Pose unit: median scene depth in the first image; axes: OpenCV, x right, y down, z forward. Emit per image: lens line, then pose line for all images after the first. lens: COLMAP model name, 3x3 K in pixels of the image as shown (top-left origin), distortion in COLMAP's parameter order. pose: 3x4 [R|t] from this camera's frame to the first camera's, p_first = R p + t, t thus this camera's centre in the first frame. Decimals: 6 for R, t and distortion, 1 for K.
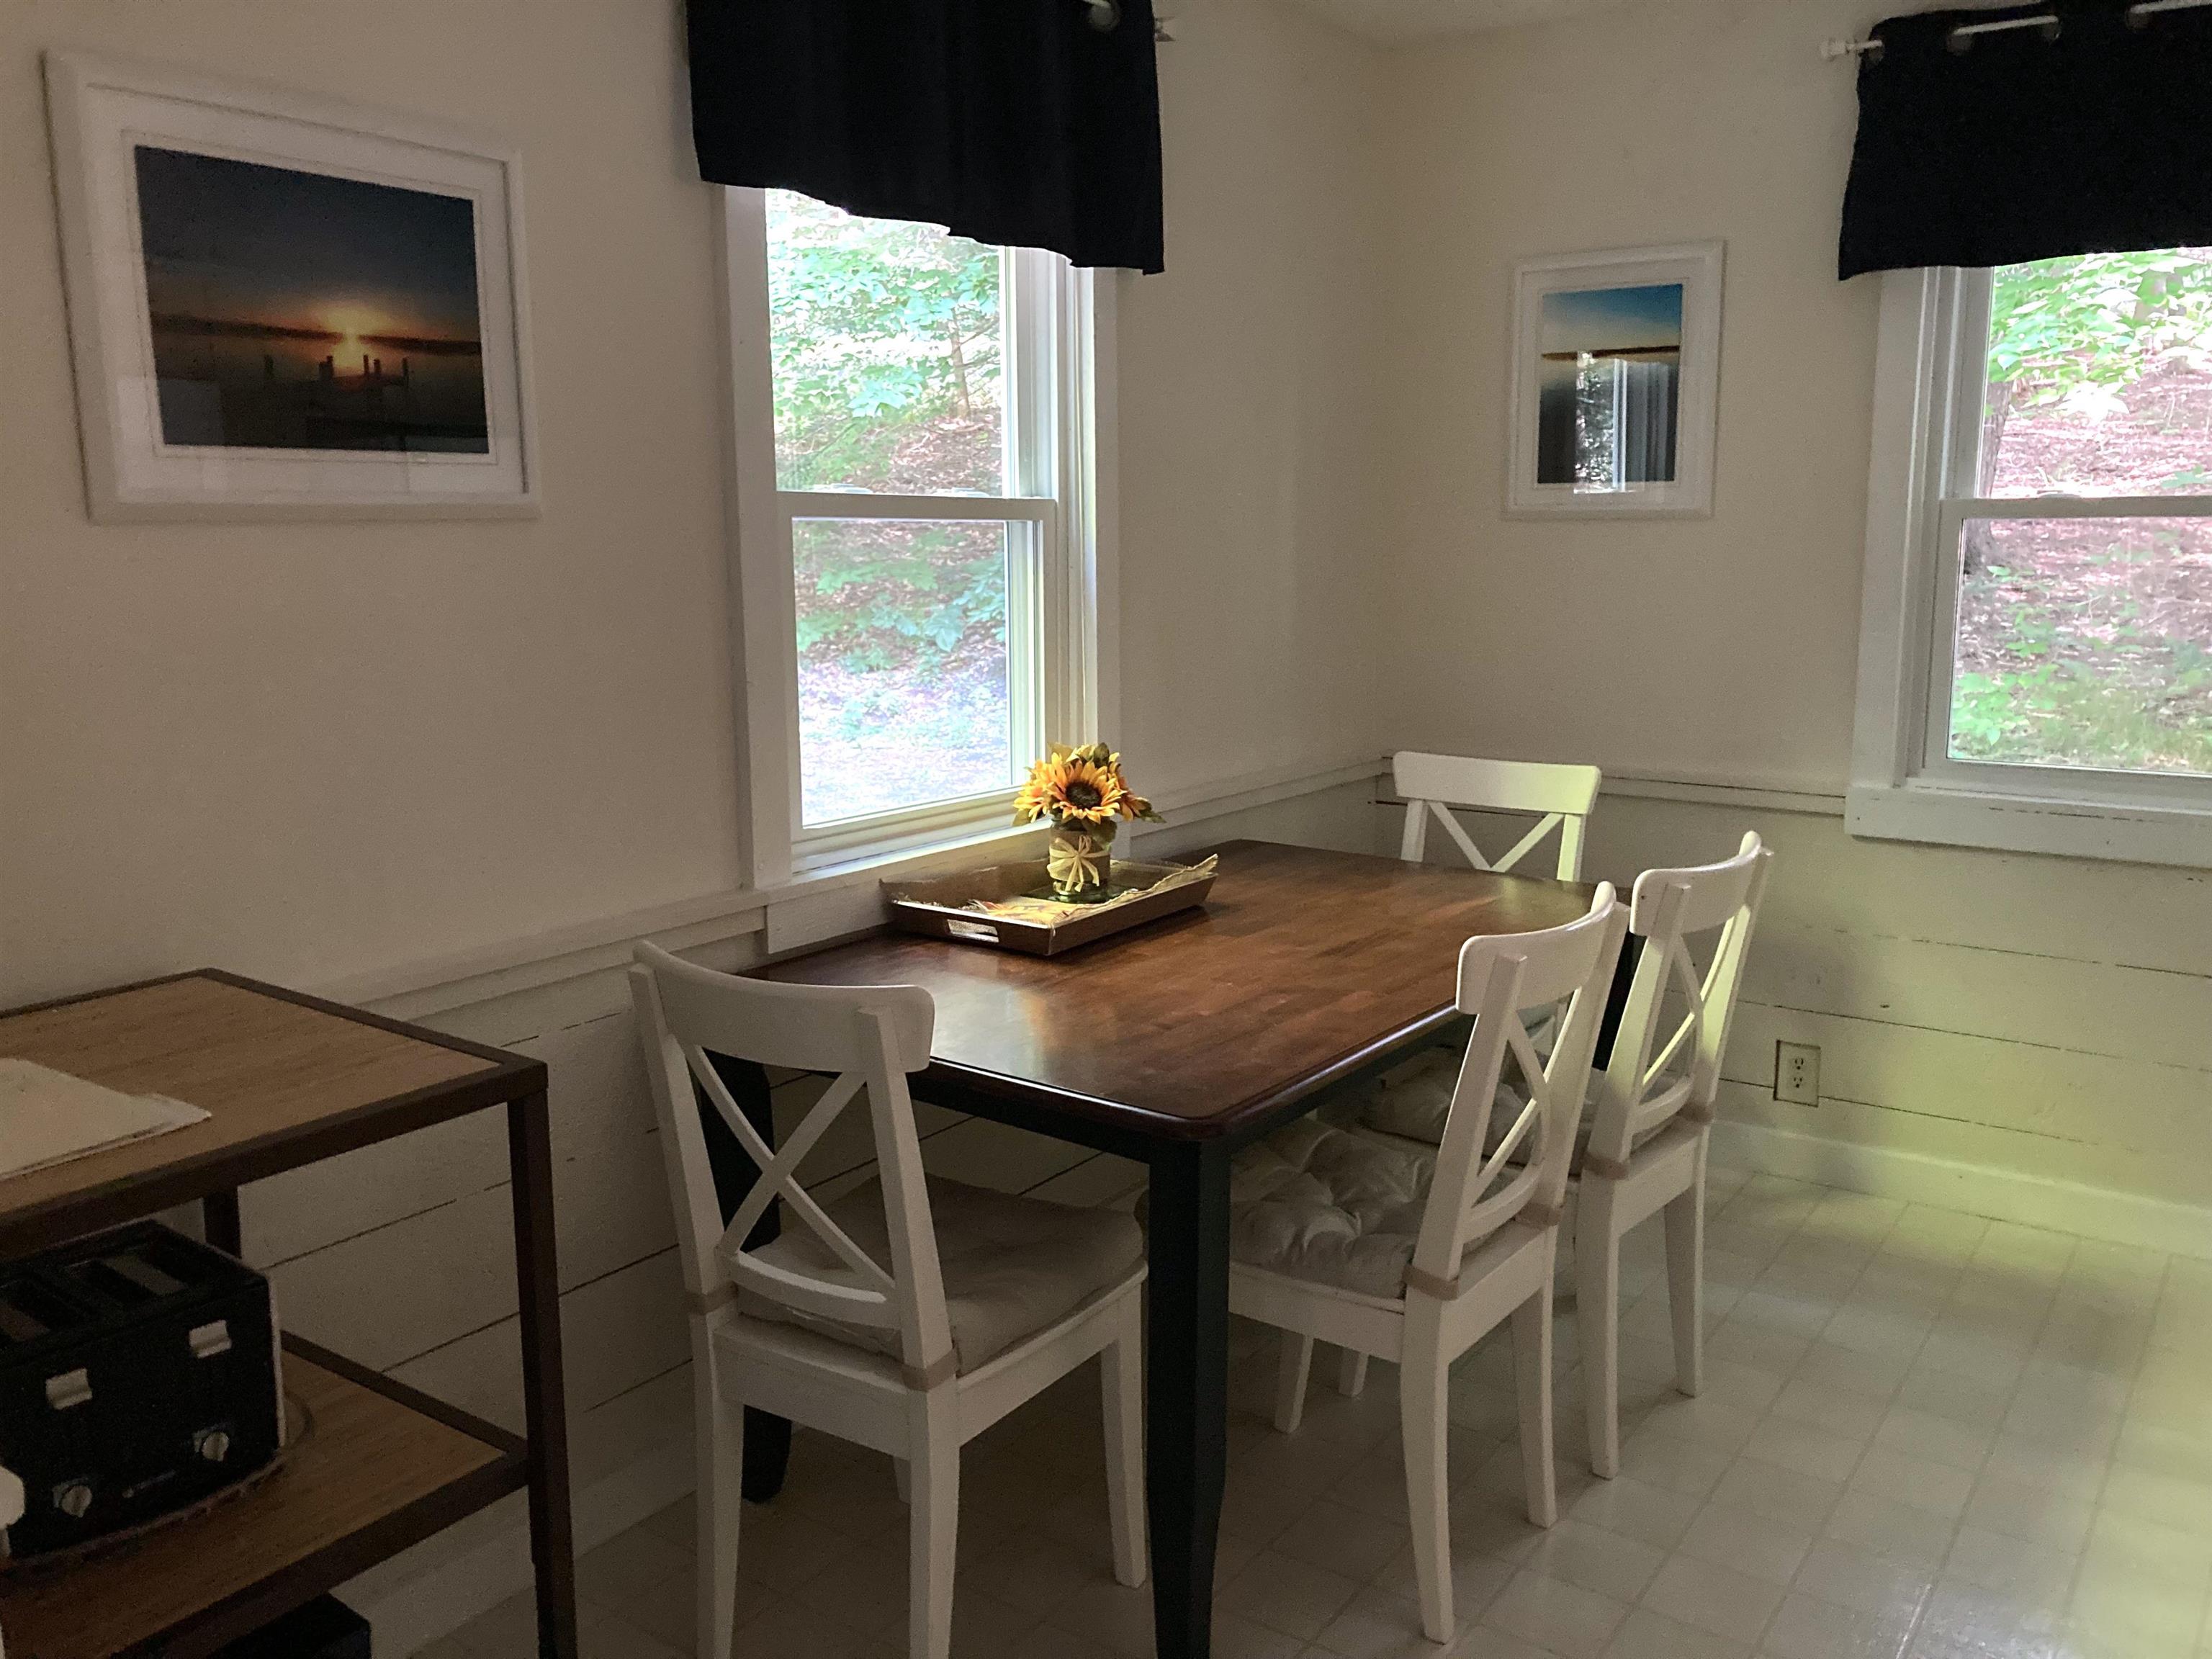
lens RADIAL K [[1801.0, 0, 1096.3], [0, 1801.0, 822.9], [0, 0, 1]] dist [0.039946, -0.056896]
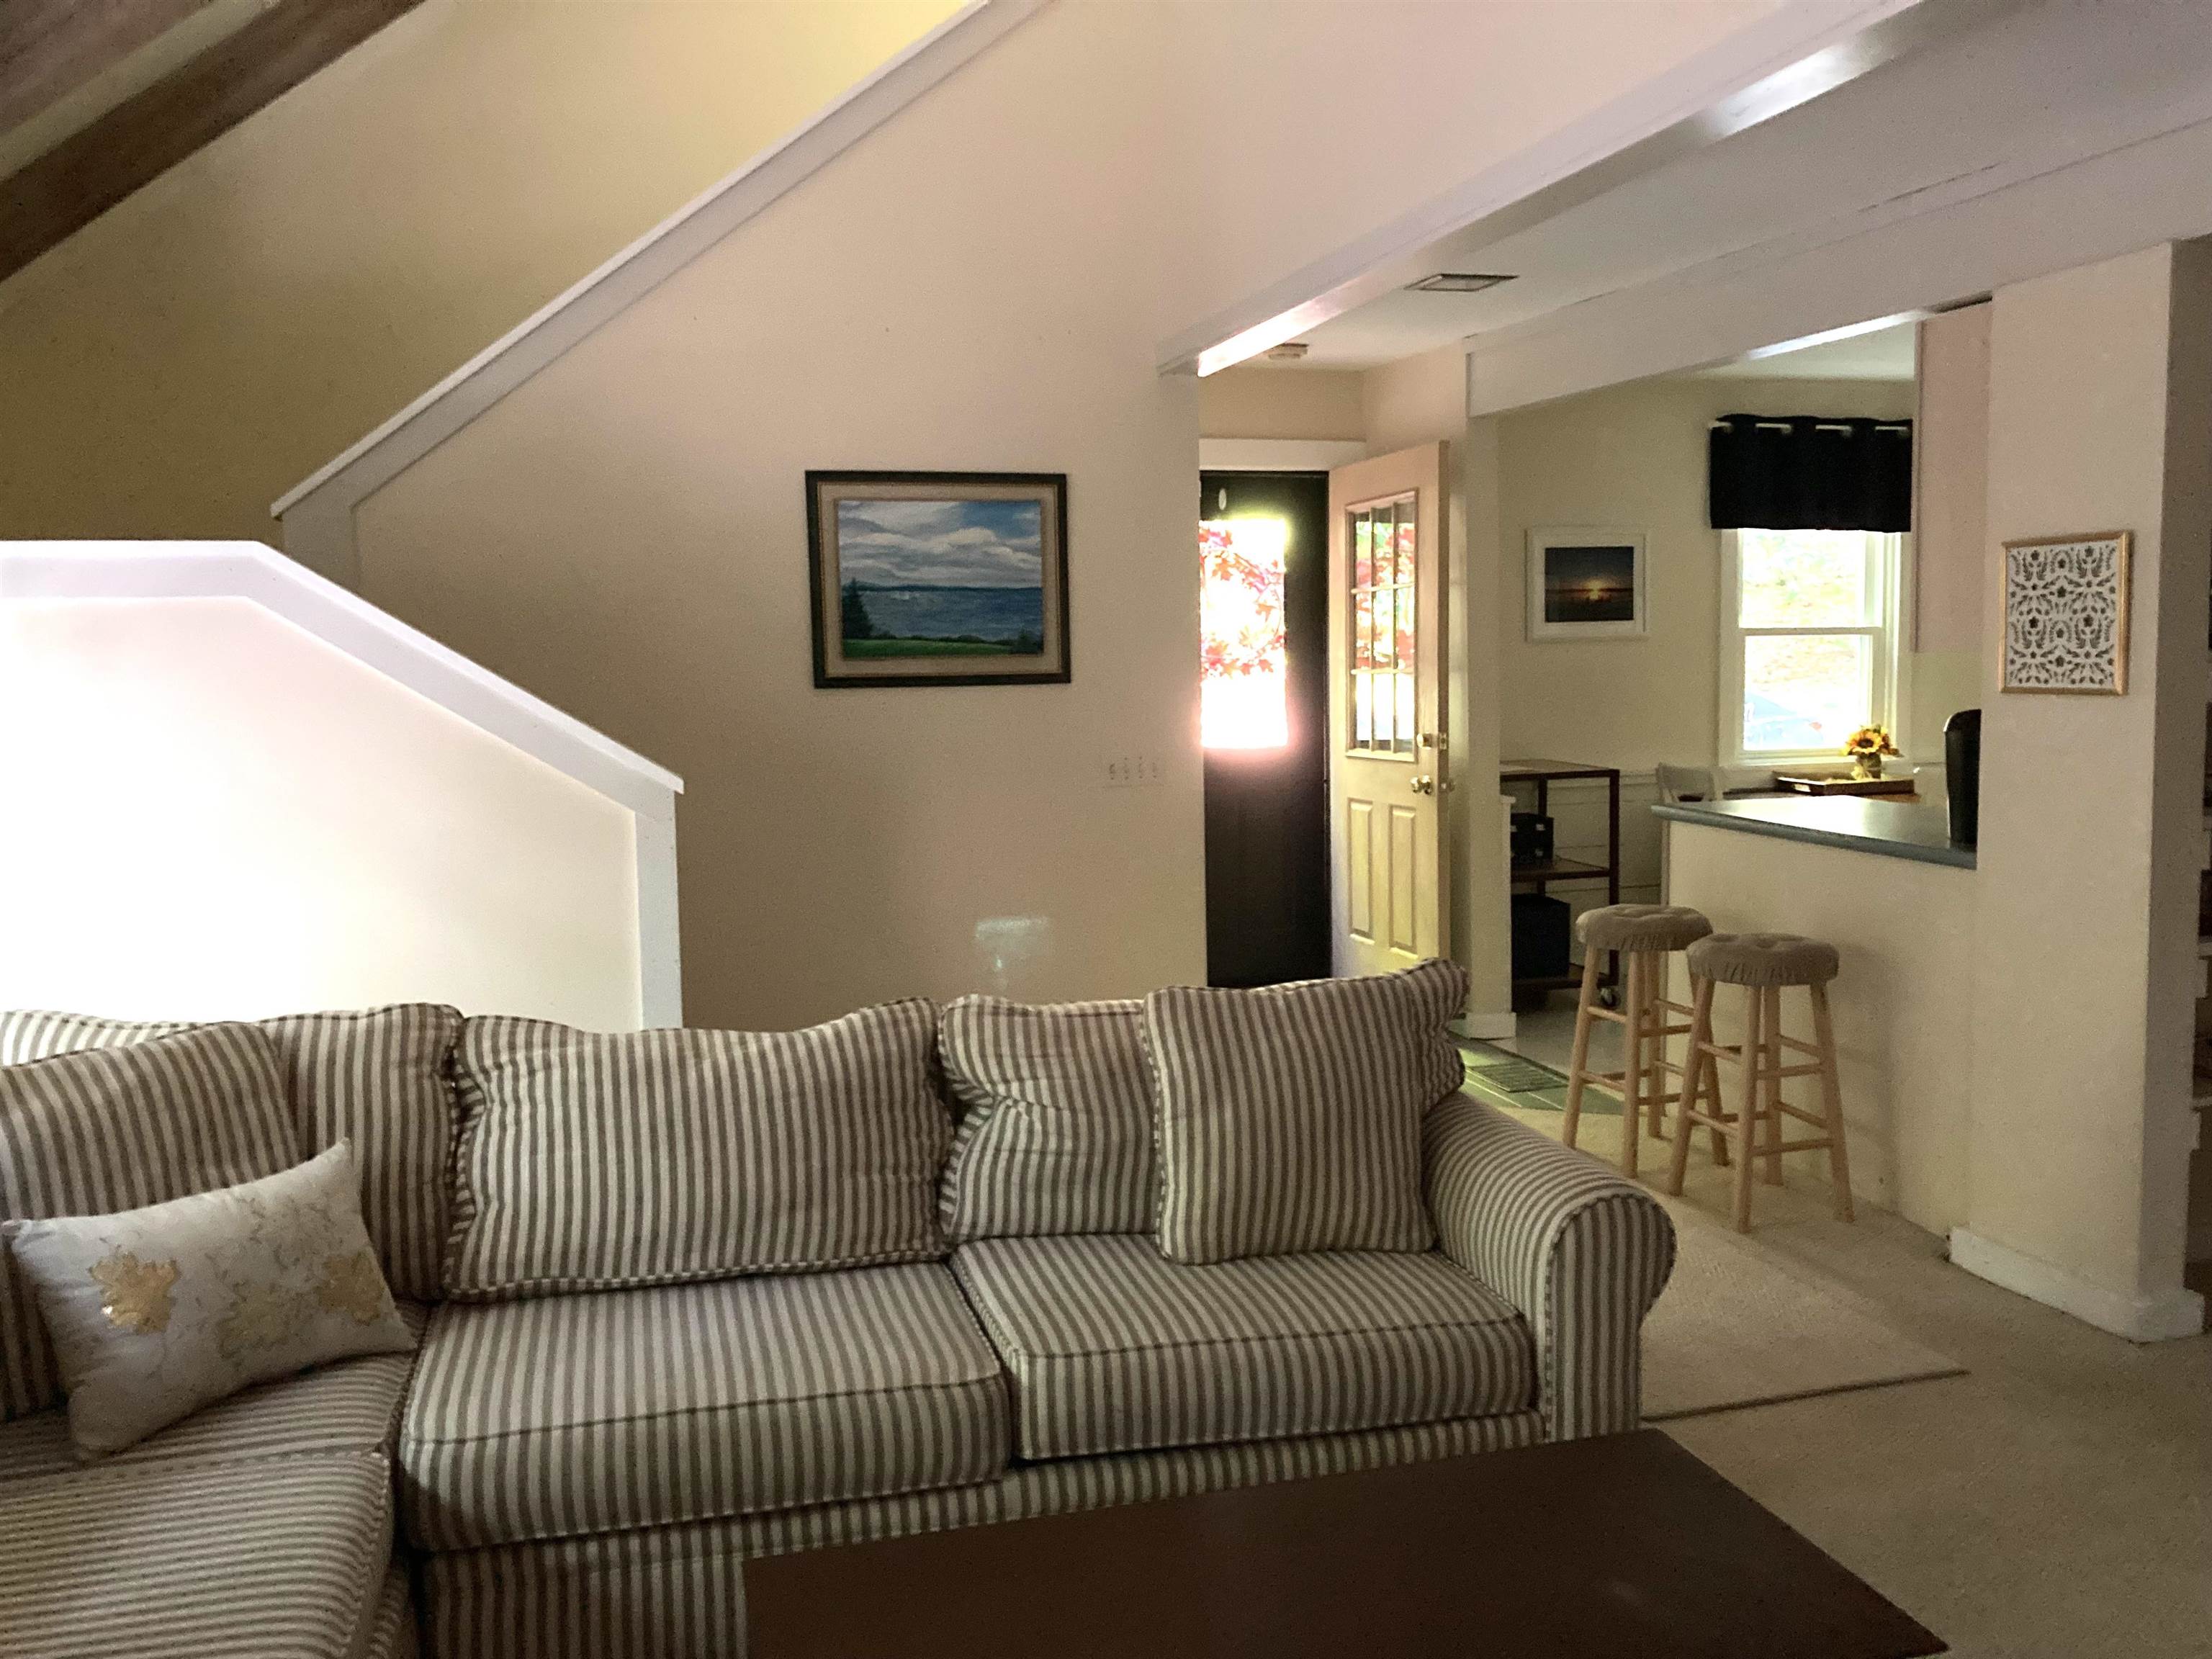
lens RADIAL K [[1801.0, 0, 1096.3], [0, 1801.0, 822.9], [0, 0, 1]] dist [0.039946, -0.056896]
pose [[0.775603, 0.050747, -0.629178, 0.798948], [-0.087897, 0.995735, -0.028041, 0.274726], [0.625071, 0.077051, 0.776755, -1.718761]]
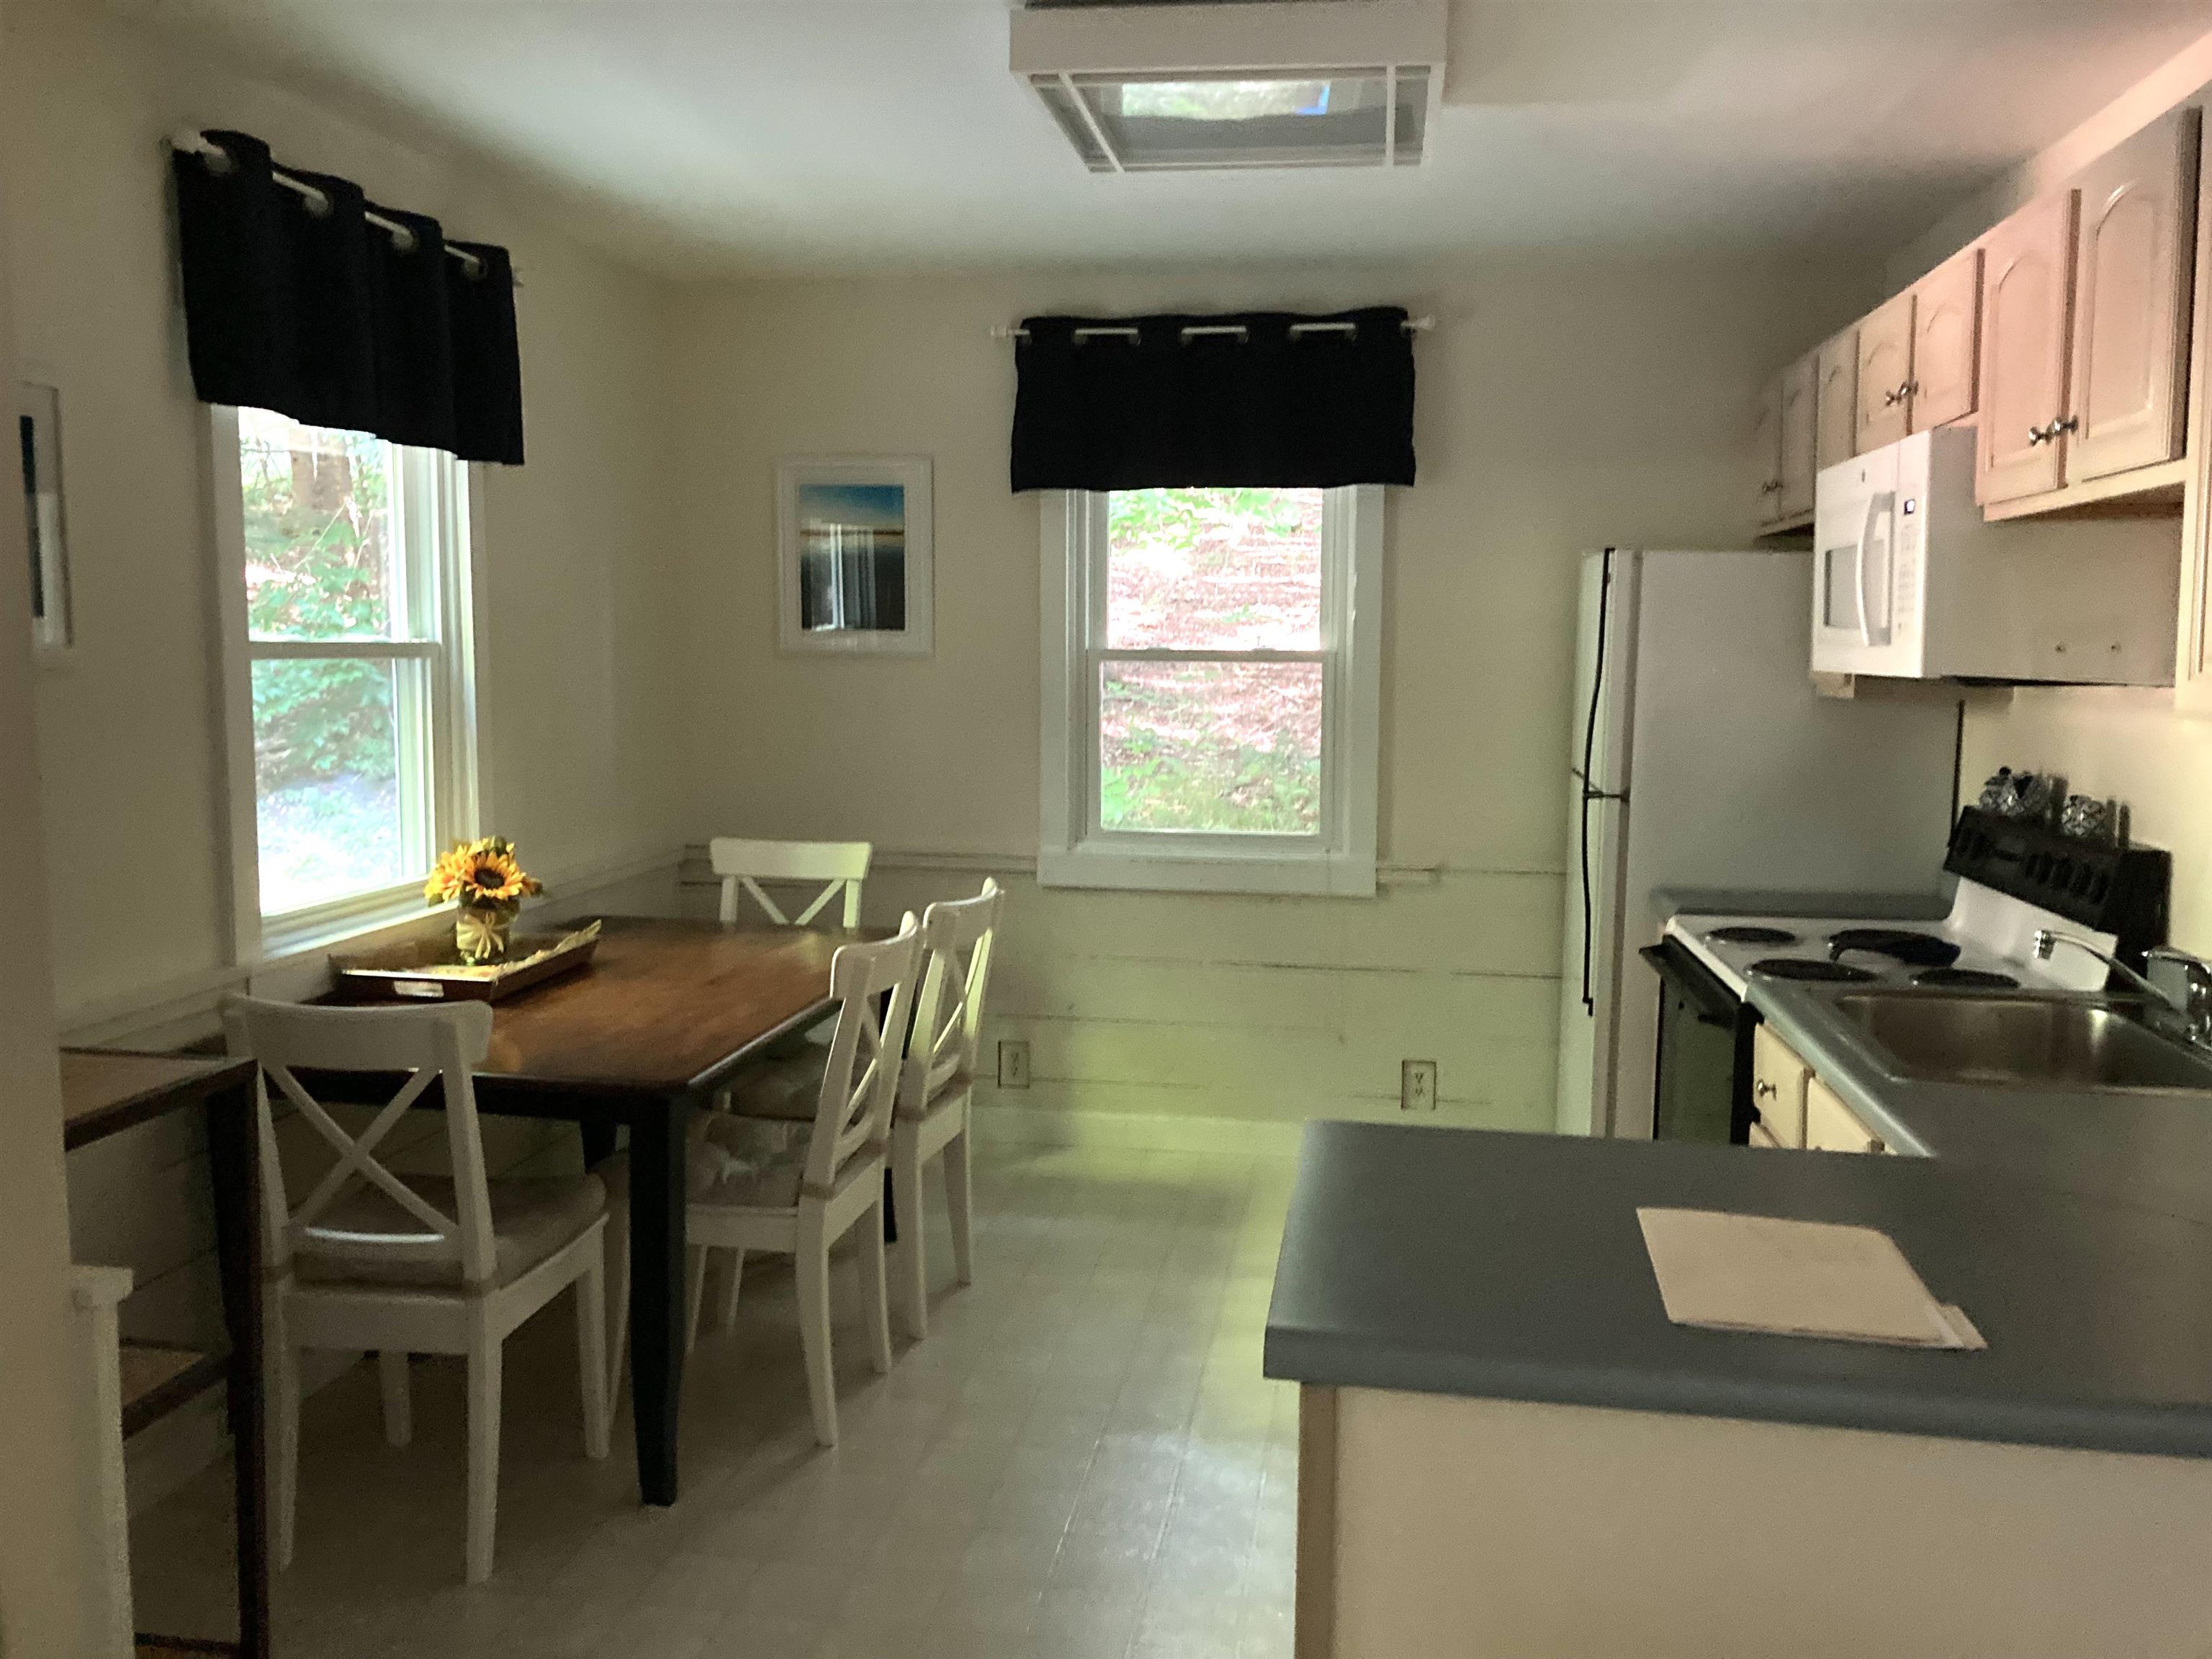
lens RADIAL K [[1801.0, 0, 1096.3], [0, 1801.0, 822.9], [0, 0, 1]] dist [0.039946, -0.056896]
pose [[0.899361, -0.033681, 0.435907, -0.182509], [0.059127, 0.997239, -0.044937, 0.028256], [-0.433190, 0.066189, 0.898869, -0.331148]]
